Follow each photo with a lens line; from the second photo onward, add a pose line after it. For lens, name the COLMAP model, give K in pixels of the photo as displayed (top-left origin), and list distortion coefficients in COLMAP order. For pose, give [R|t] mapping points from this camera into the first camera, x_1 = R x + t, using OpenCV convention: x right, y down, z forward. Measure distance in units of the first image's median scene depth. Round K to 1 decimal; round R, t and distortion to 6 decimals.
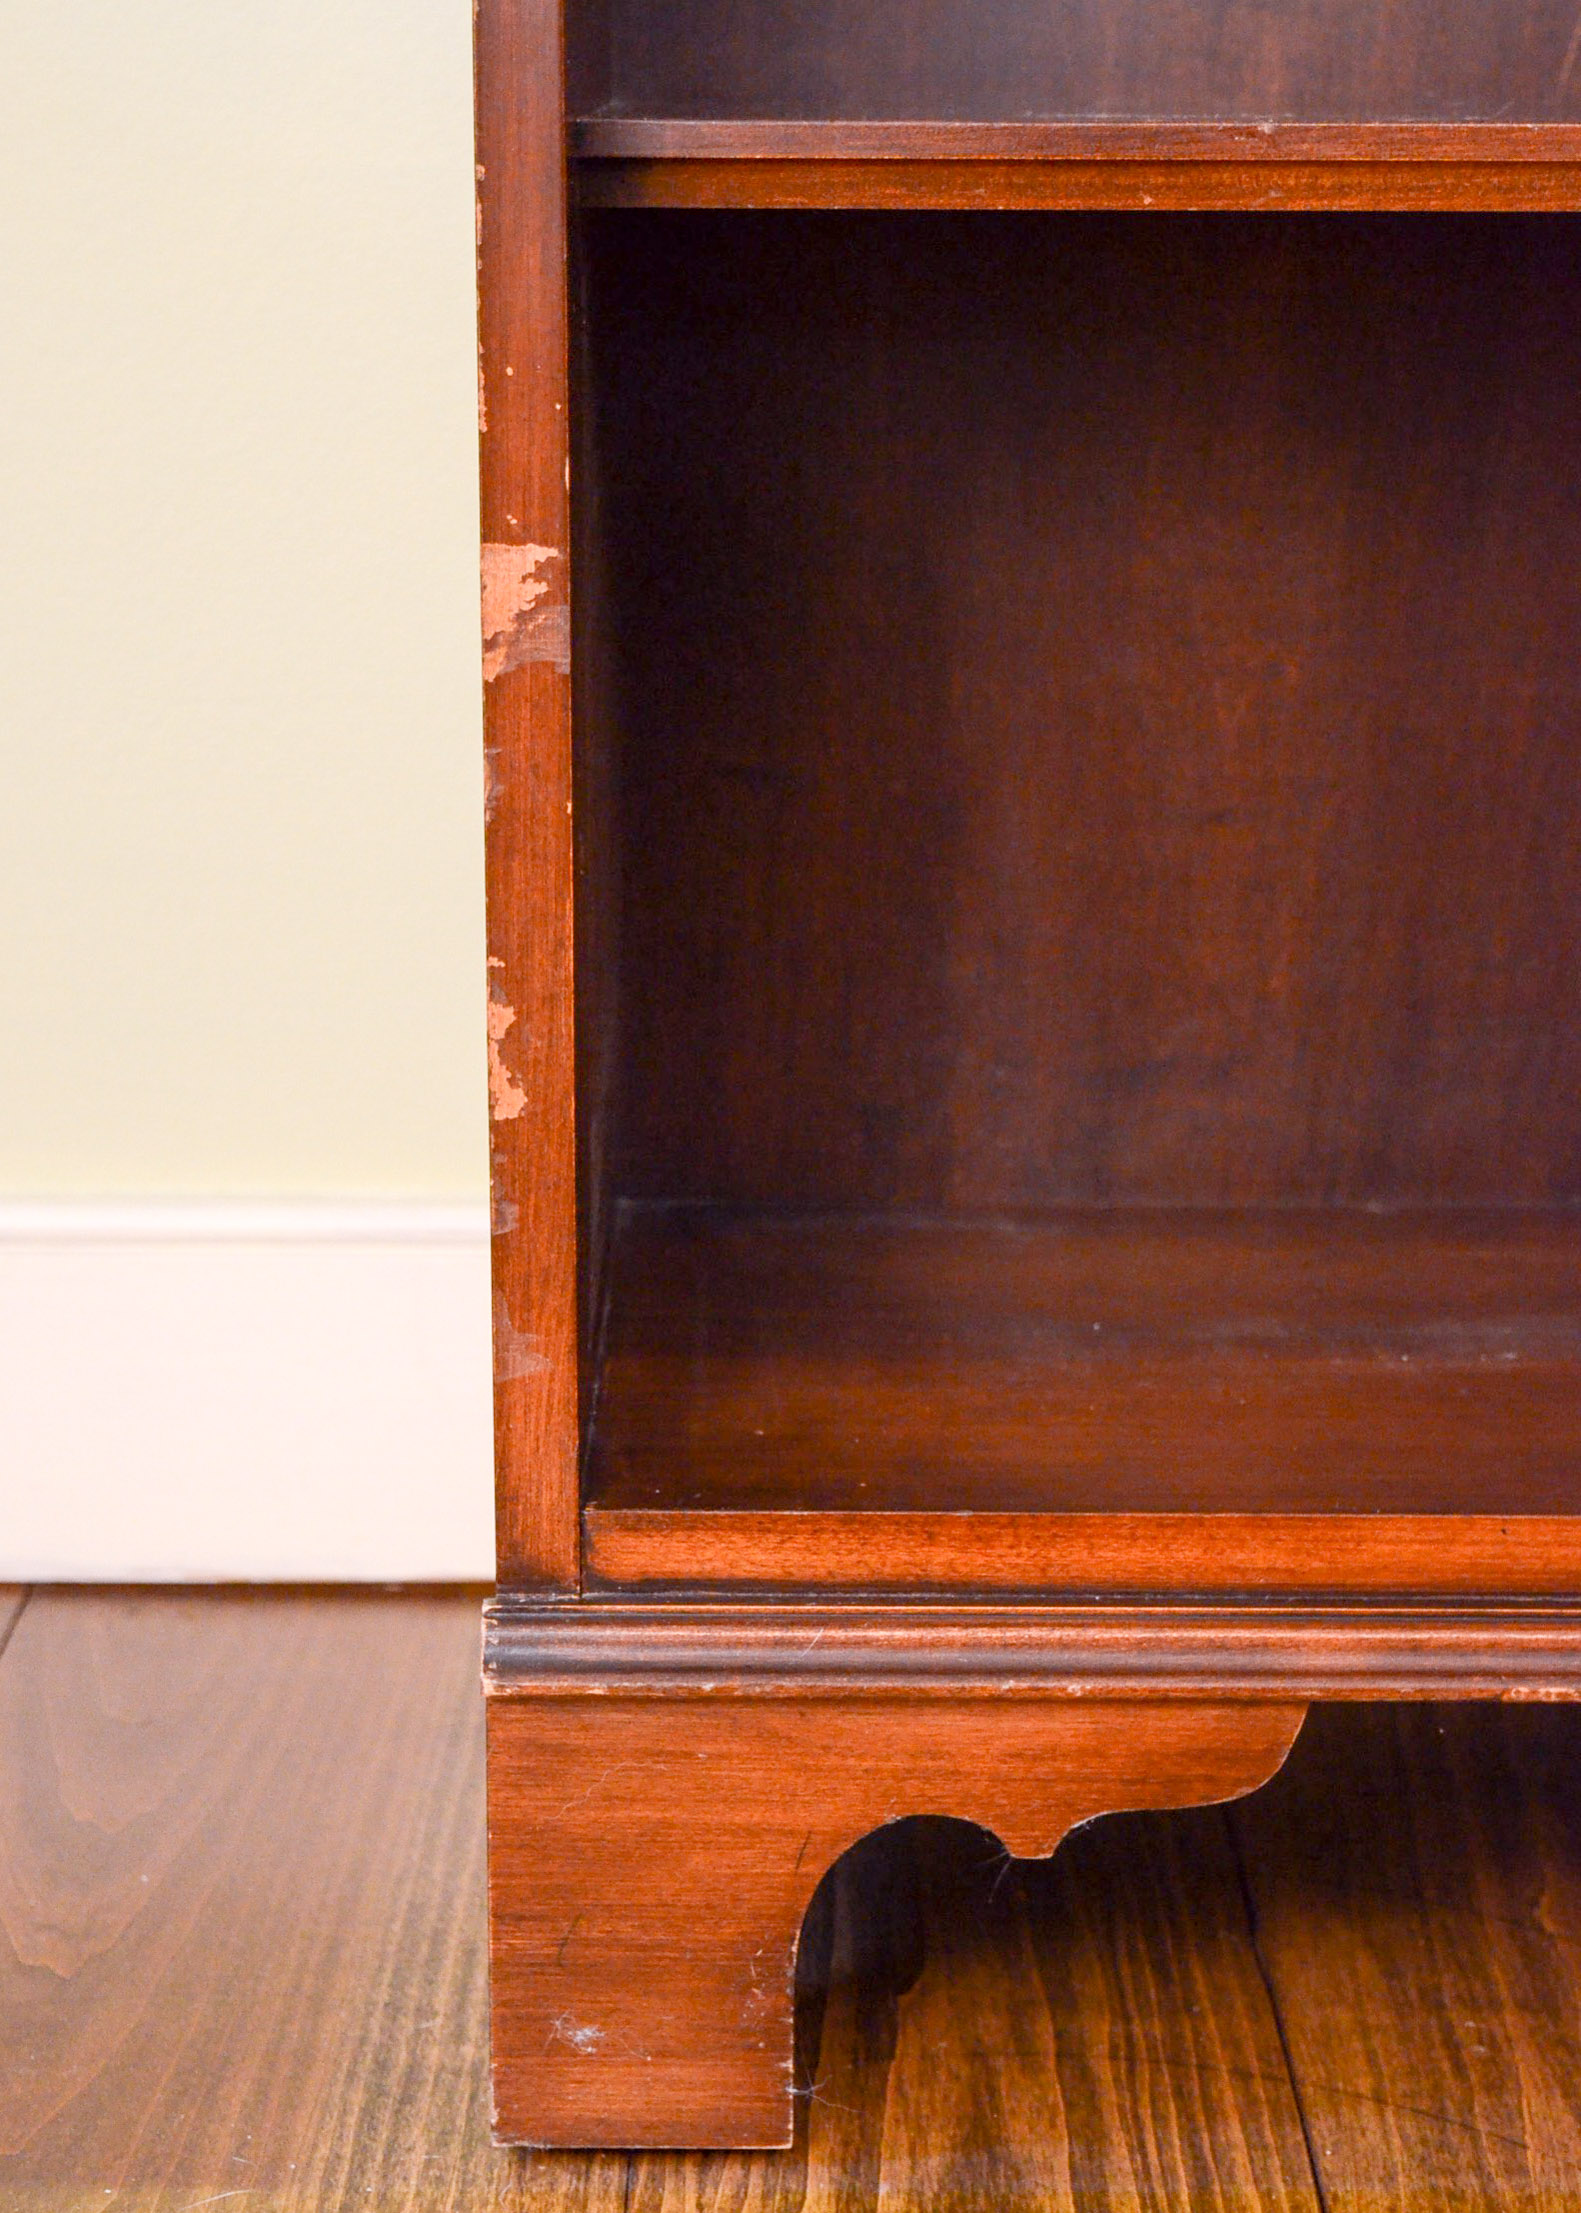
lens RADIAL K [[4429.4, 0, 790.1], [0, 4429.4, 1098.5], [0, 0, 1]] dist [0.026449, 0.000000]
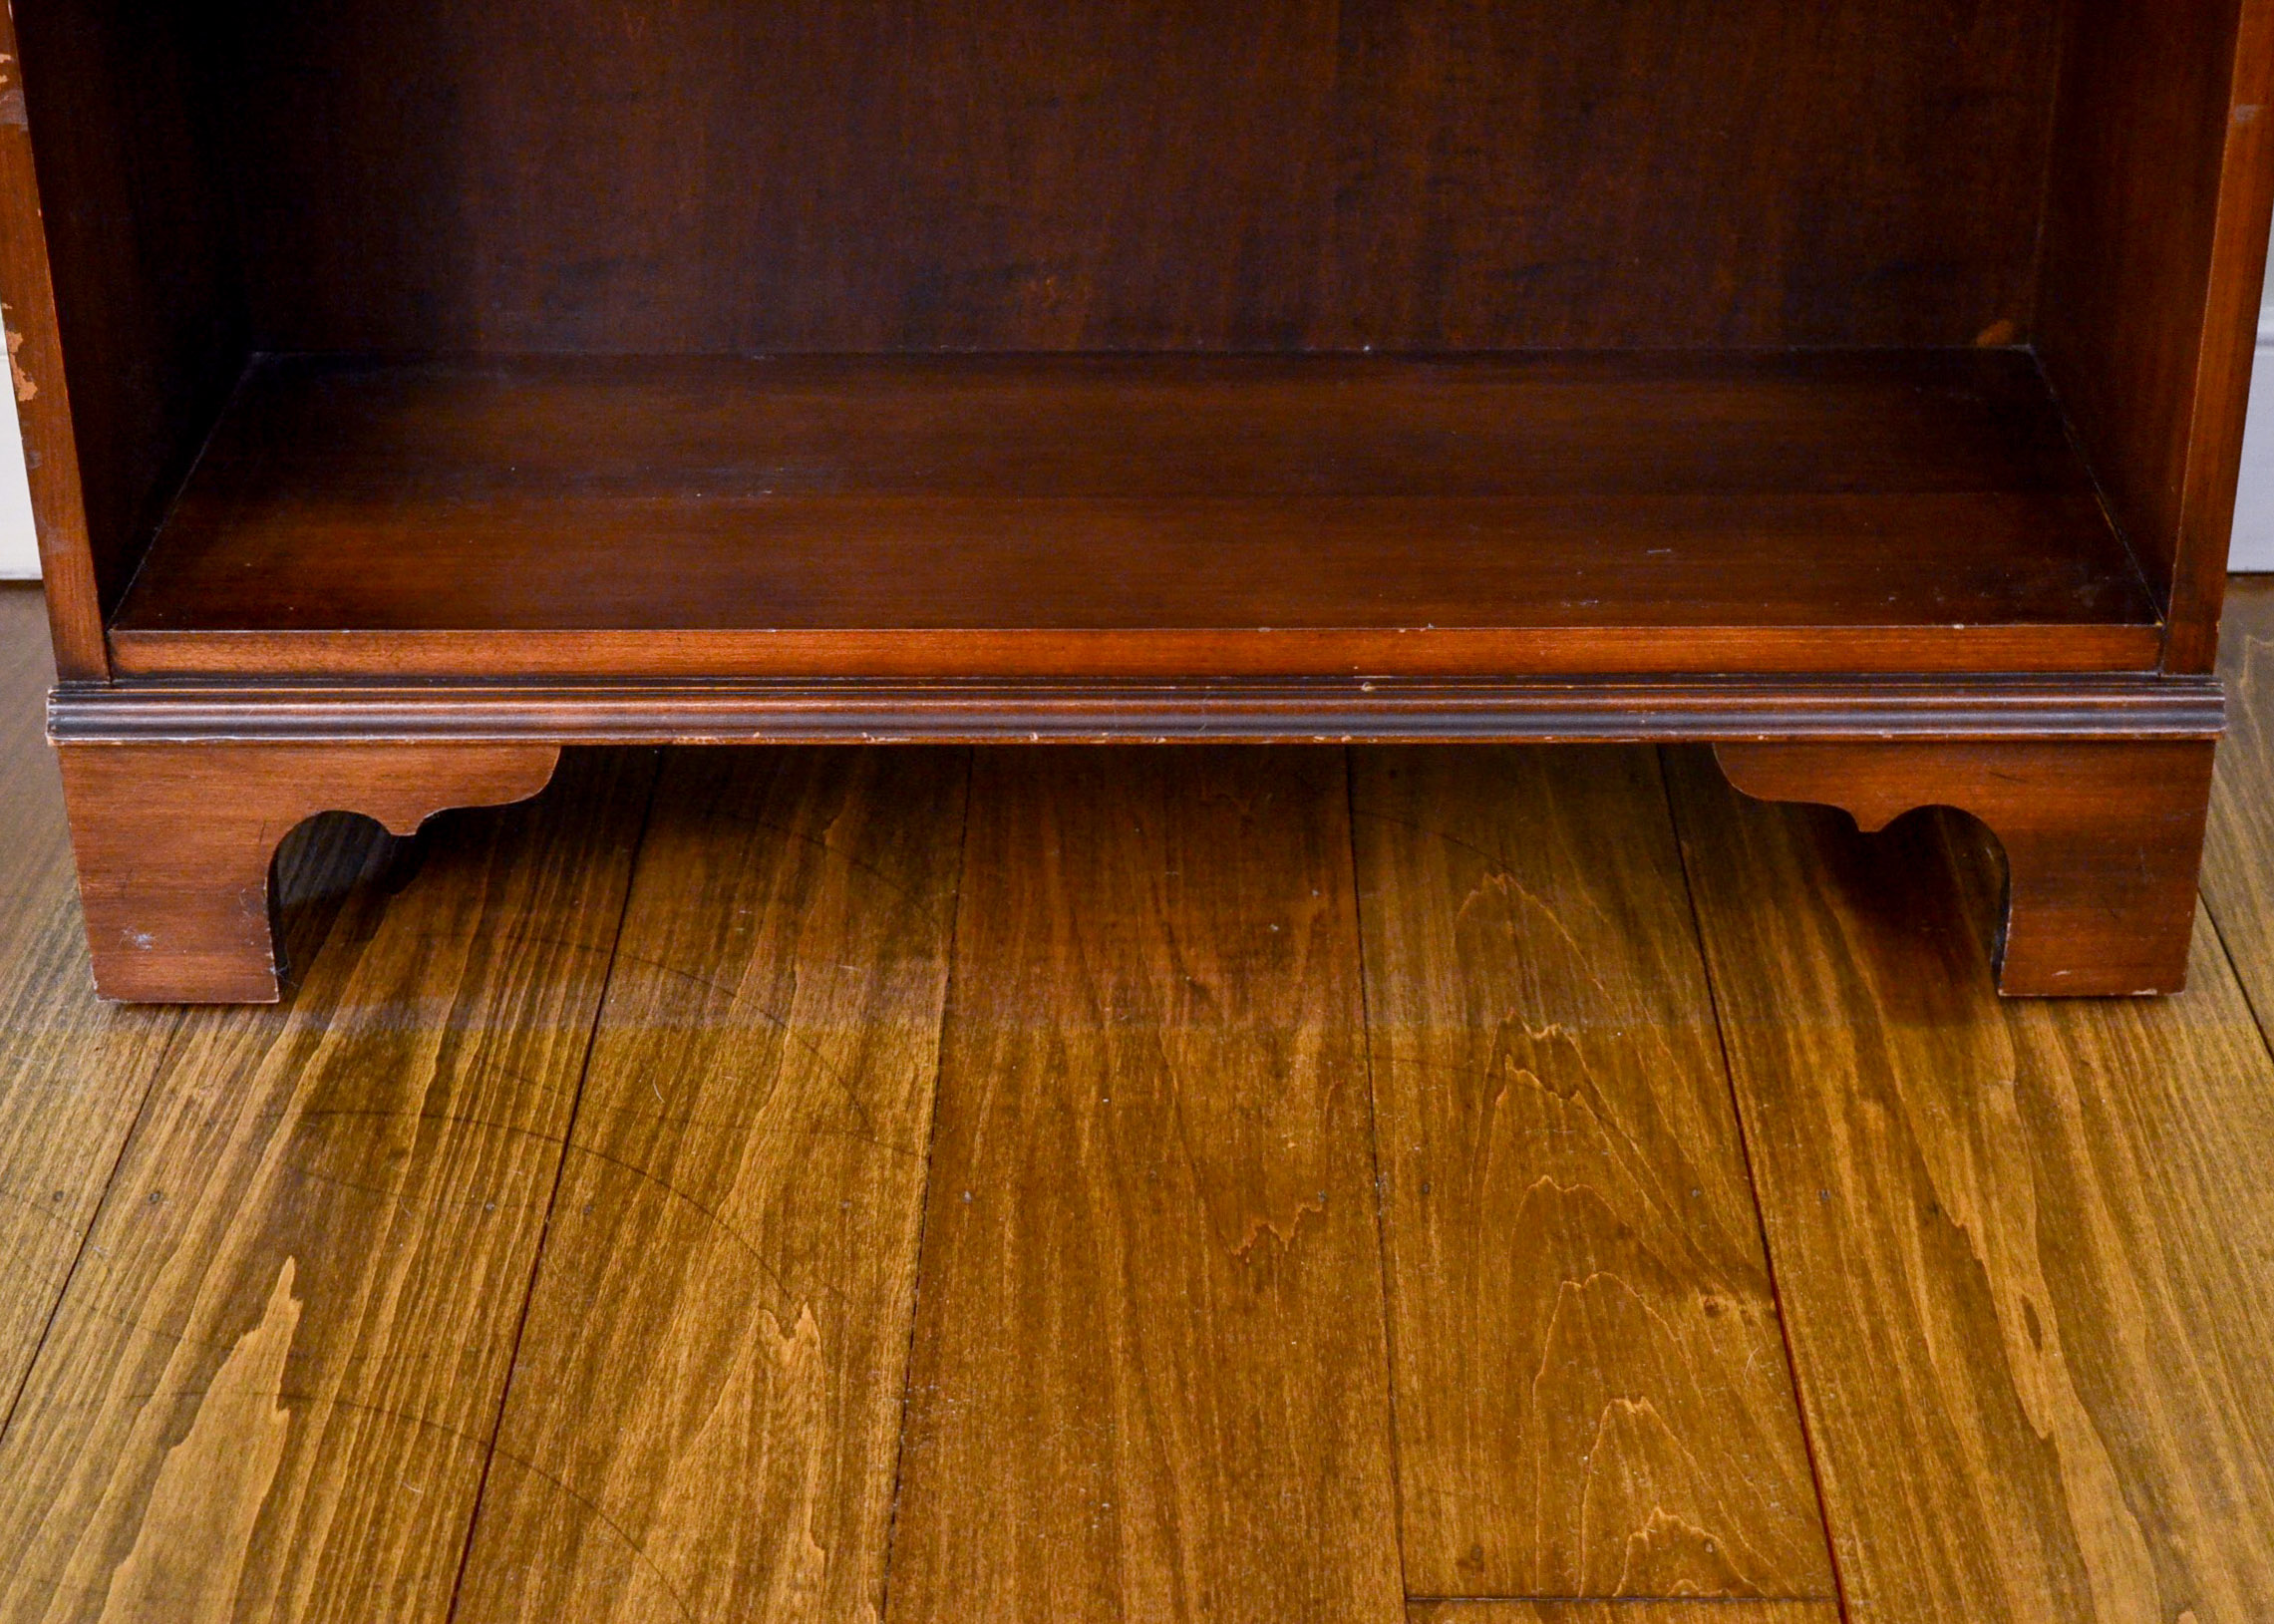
lens RADIAL K [[4042.0, 0, 1166.4], [0, 4042.0, 822.6], [0, 0, 1]] dist [-0.001990, 0.000000]
pose [[0.999937, -0.006124, -0.009382, 0.350675], [0.008303, 0.967286, 0.253551, -0.208546], [0.007523, -0.253613, 0.967277, -0.436315]]
